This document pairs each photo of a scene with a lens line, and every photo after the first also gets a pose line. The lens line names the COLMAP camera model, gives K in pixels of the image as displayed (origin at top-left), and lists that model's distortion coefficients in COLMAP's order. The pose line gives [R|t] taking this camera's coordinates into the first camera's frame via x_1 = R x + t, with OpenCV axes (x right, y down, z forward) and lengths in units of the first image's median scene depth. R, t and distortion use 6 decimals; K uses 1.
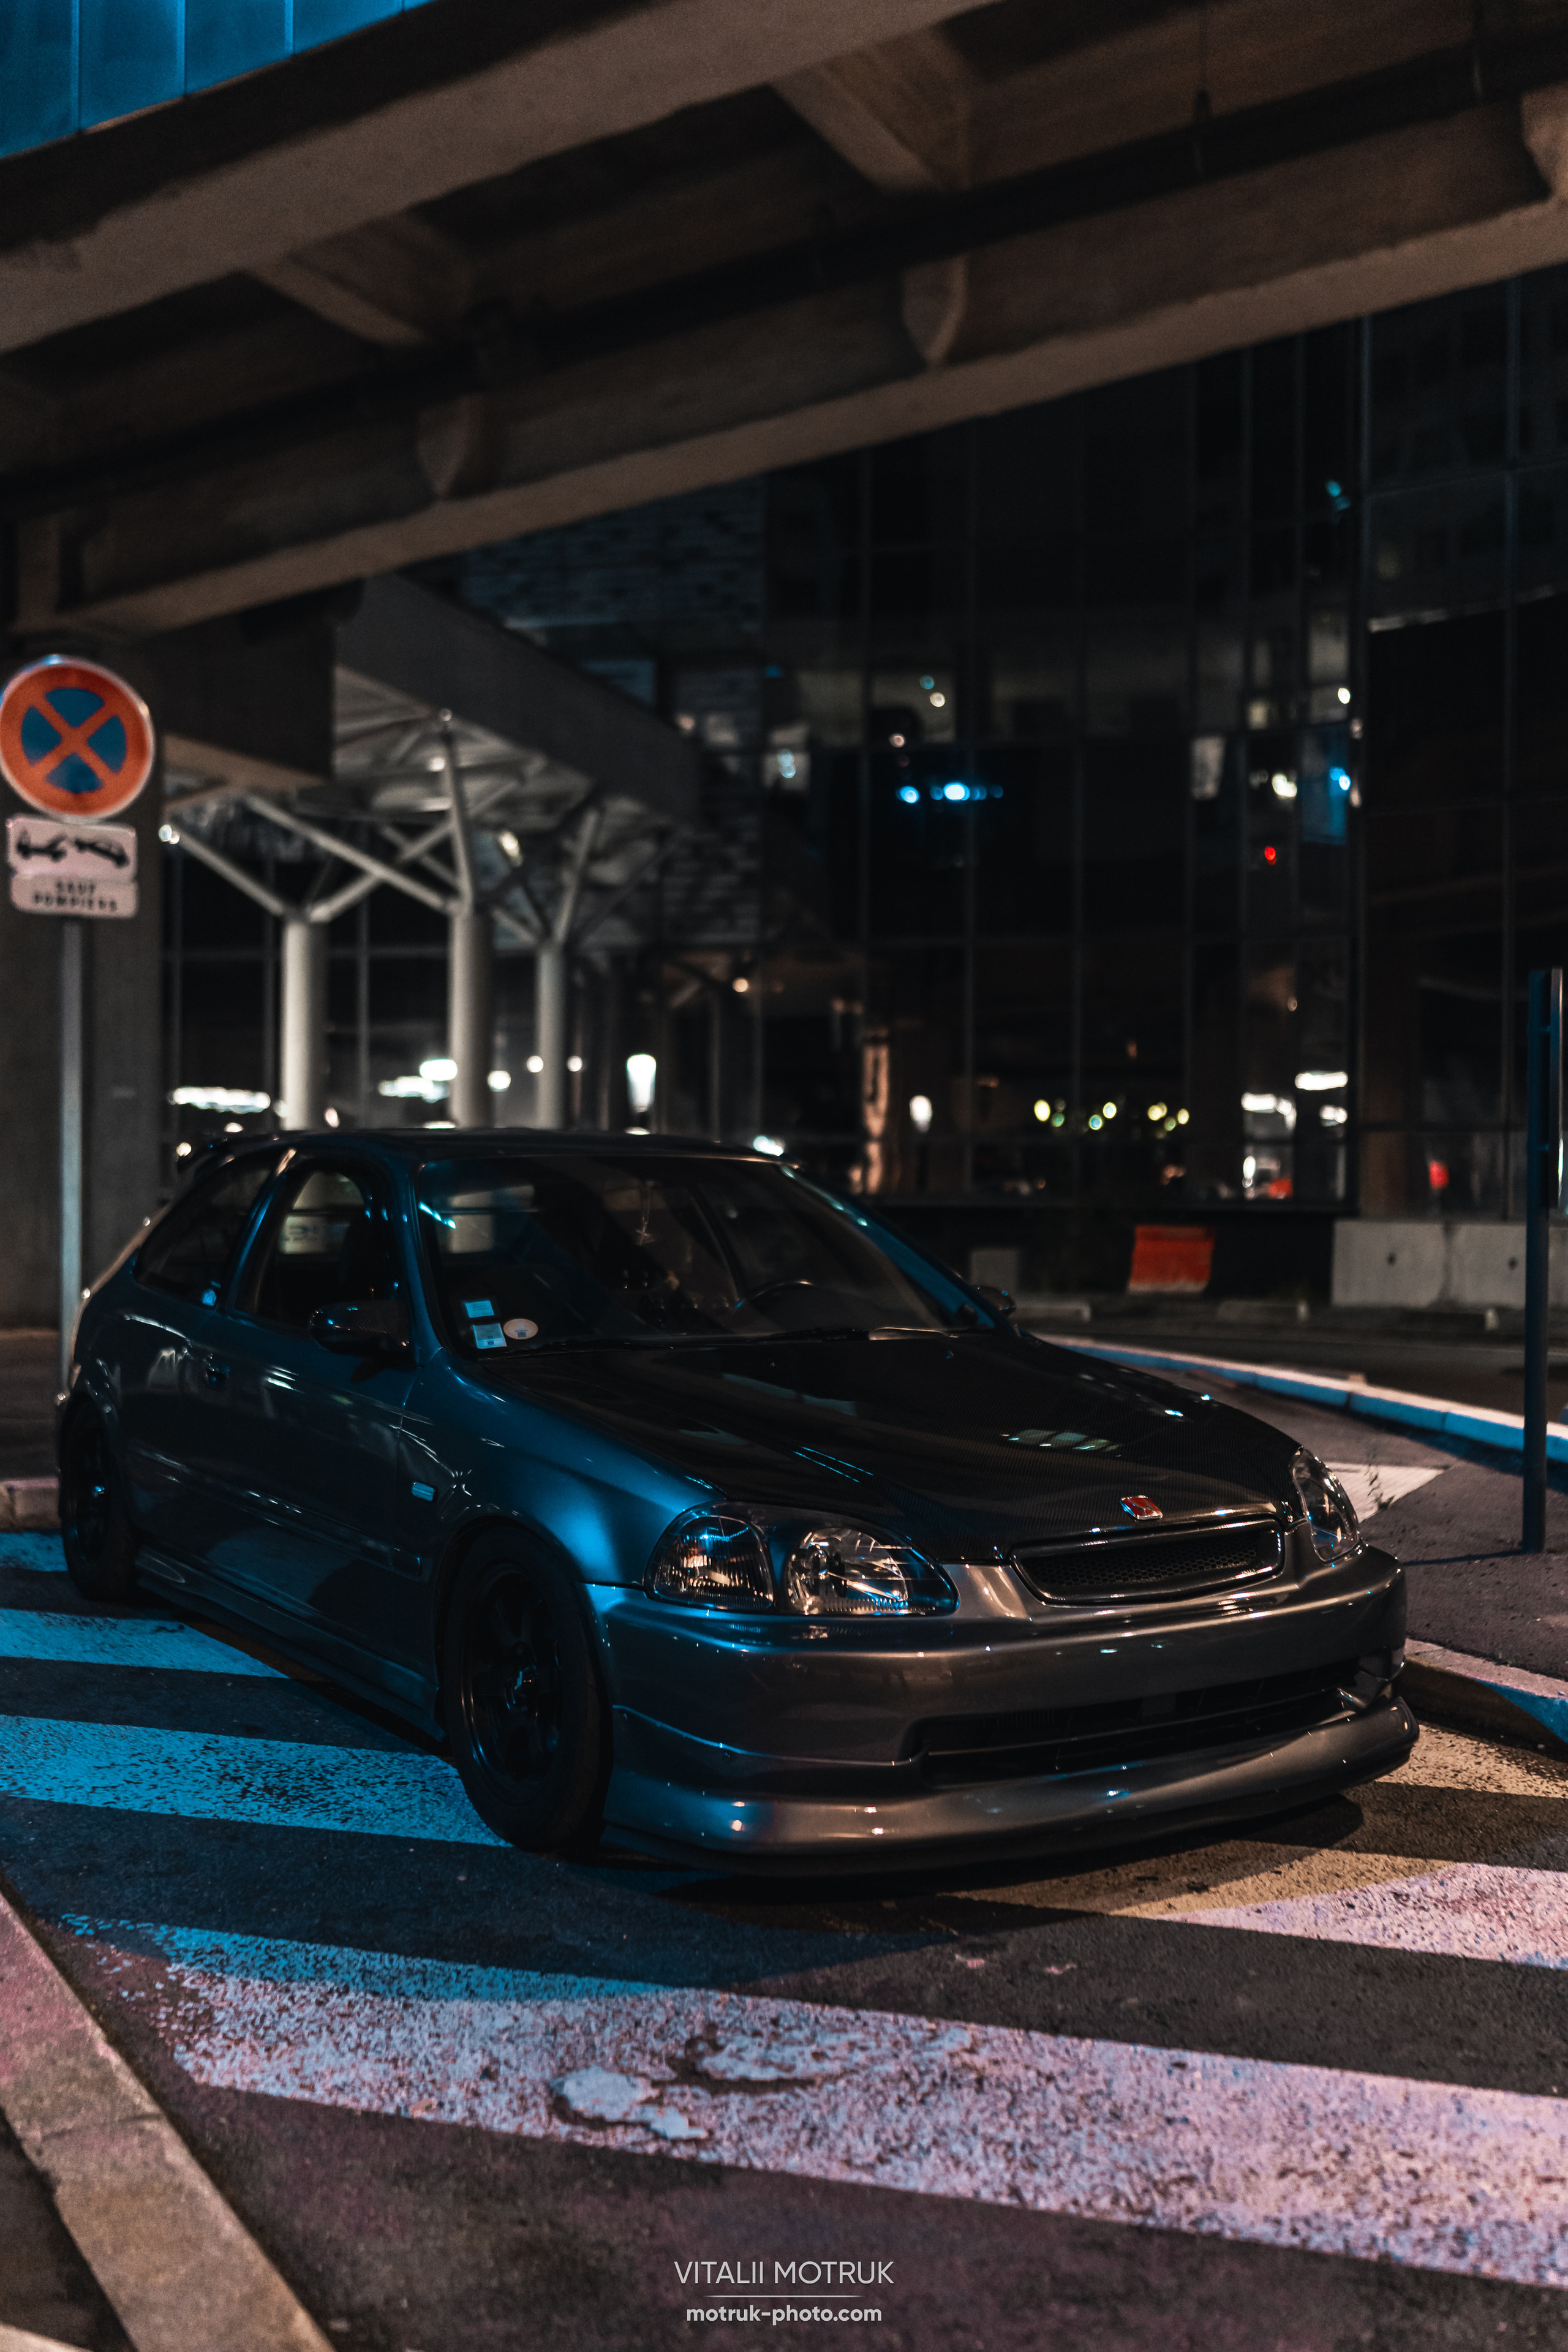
lens RADIAL K [[2183.9, 0, 784.0], [0, 2183.9, 1176.0], [0, 0, 1]] dist [0.048756, -0.099098]
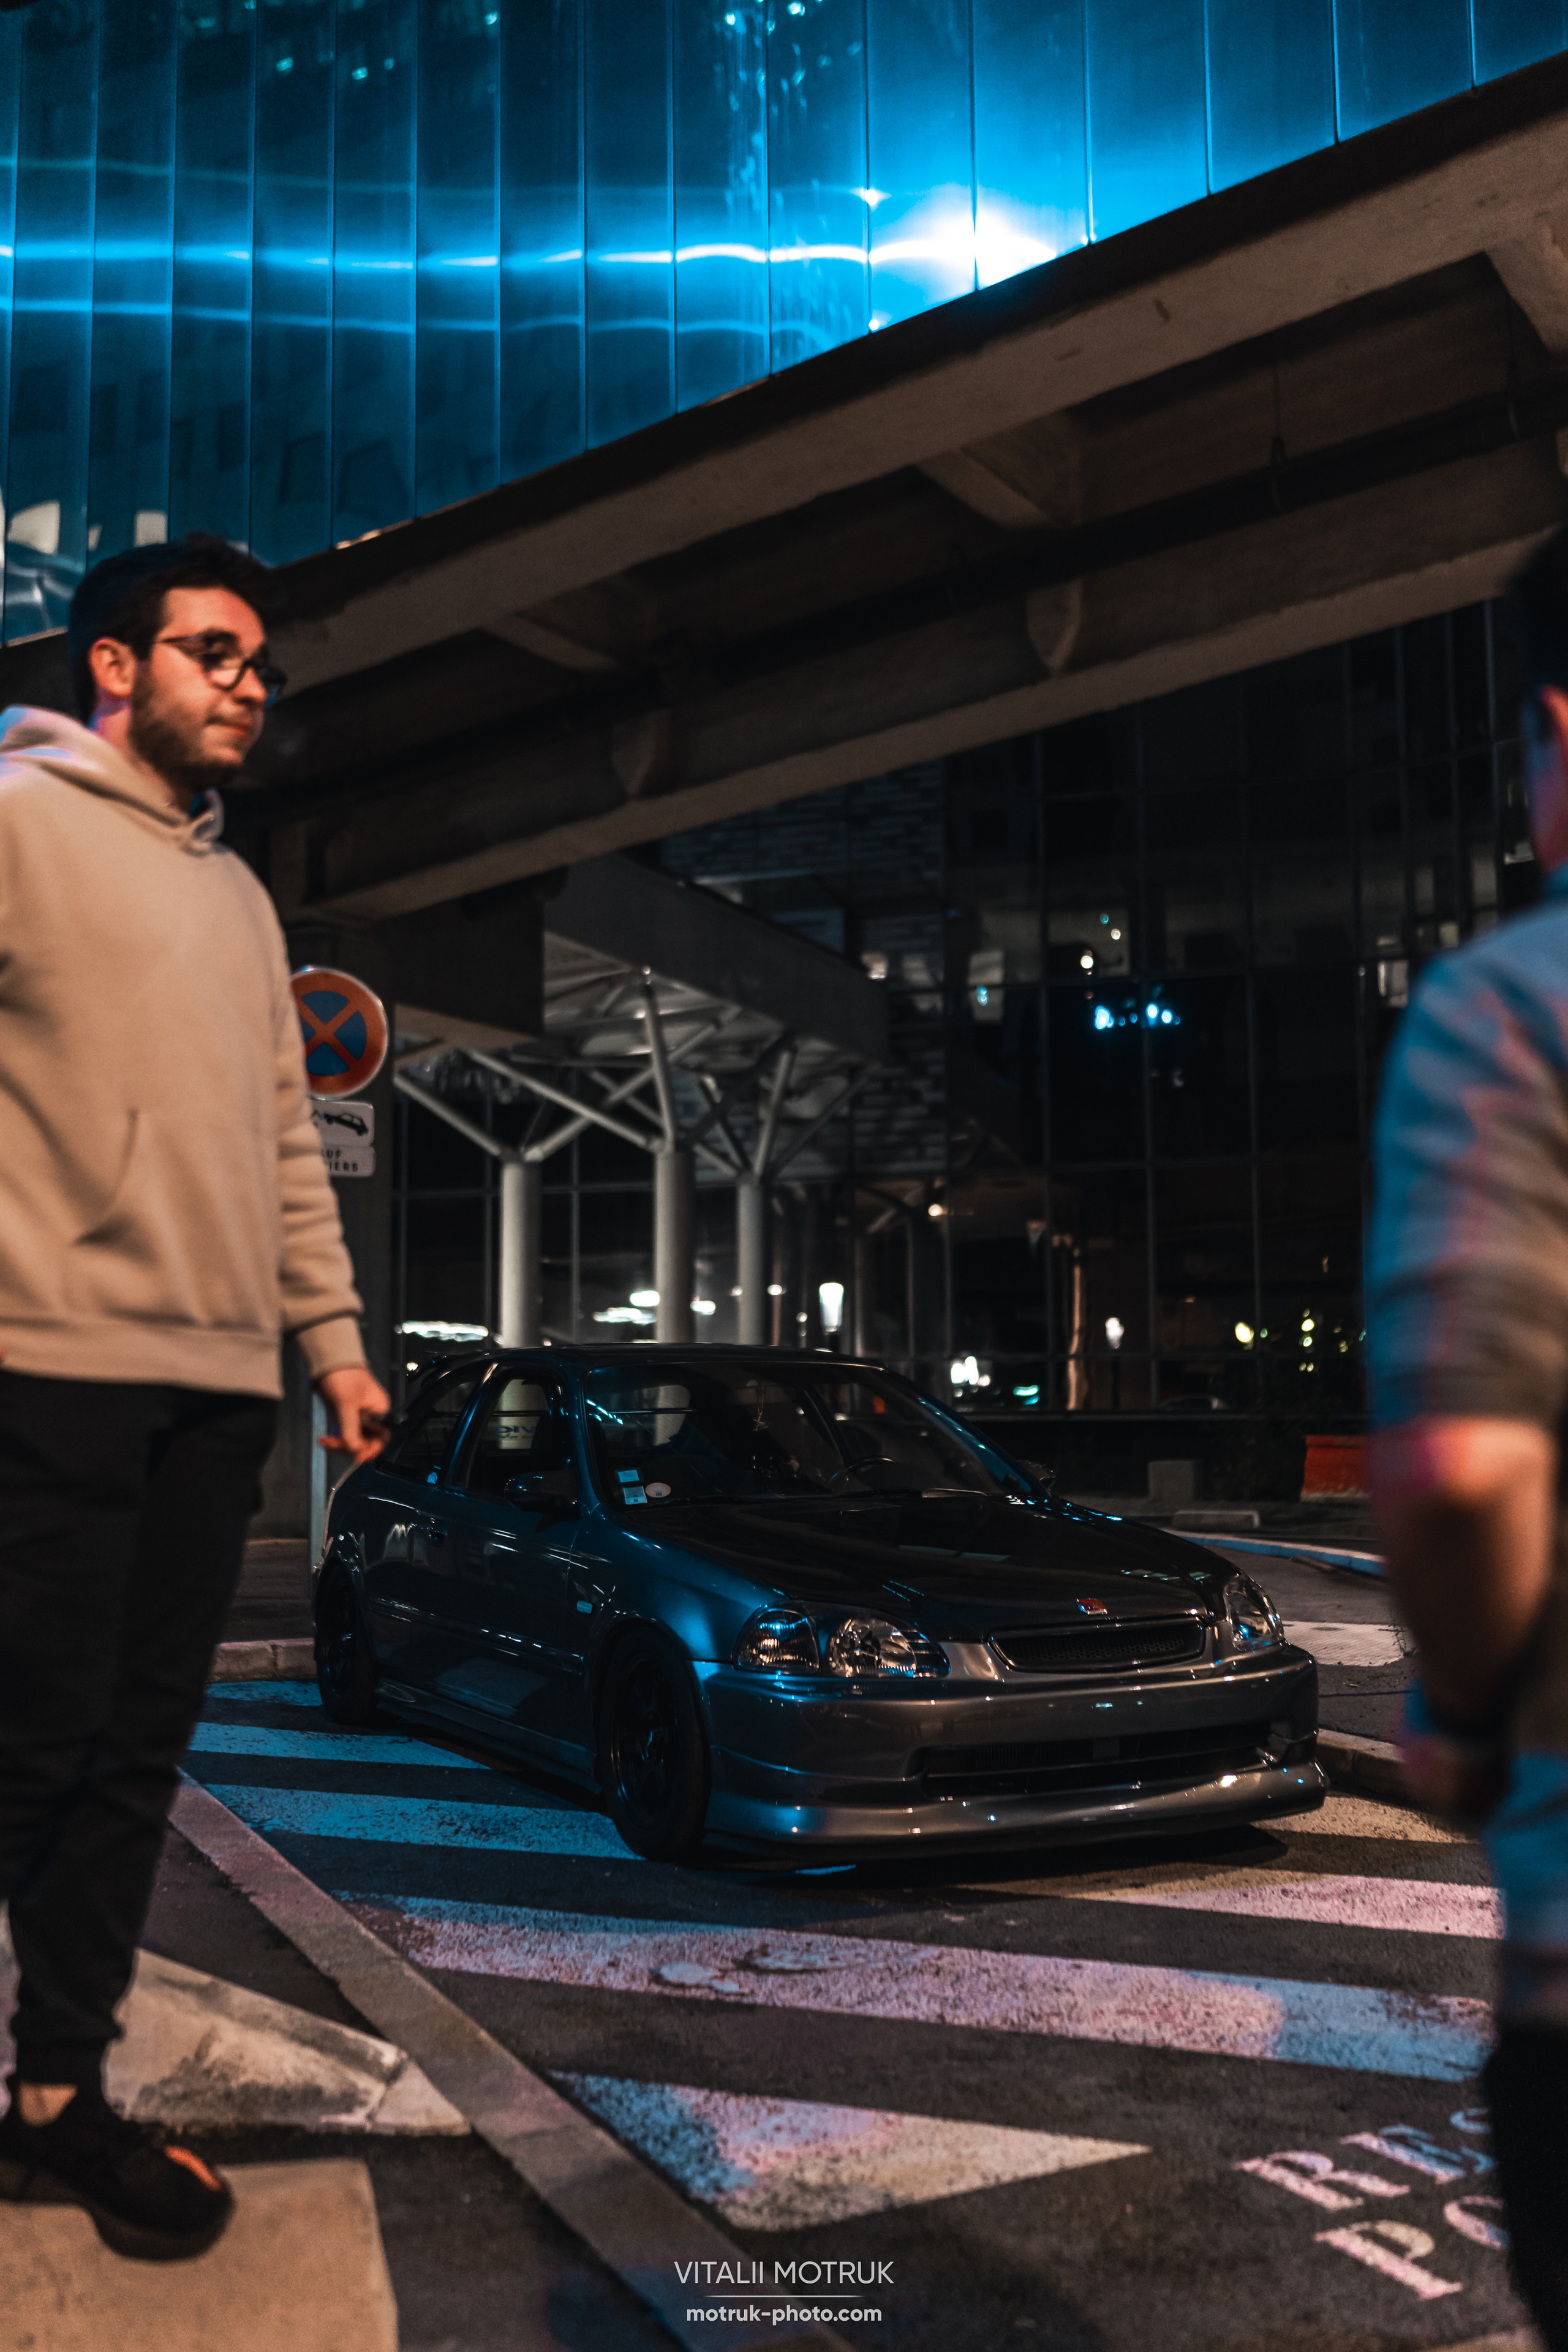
lens RADIAL K [[2183.9, 0, 784.0], [0, 2183.9, 1176.0], [0, 0, 1]] dist [0.048756, -0.099098]
pose [[0.995078, -0.024849, -0.095924, 0.066657], [0.014948, 0.994612, -0.102585, 0.012447], [0.097956, 0.100647, 0.990088, -0.253777]]
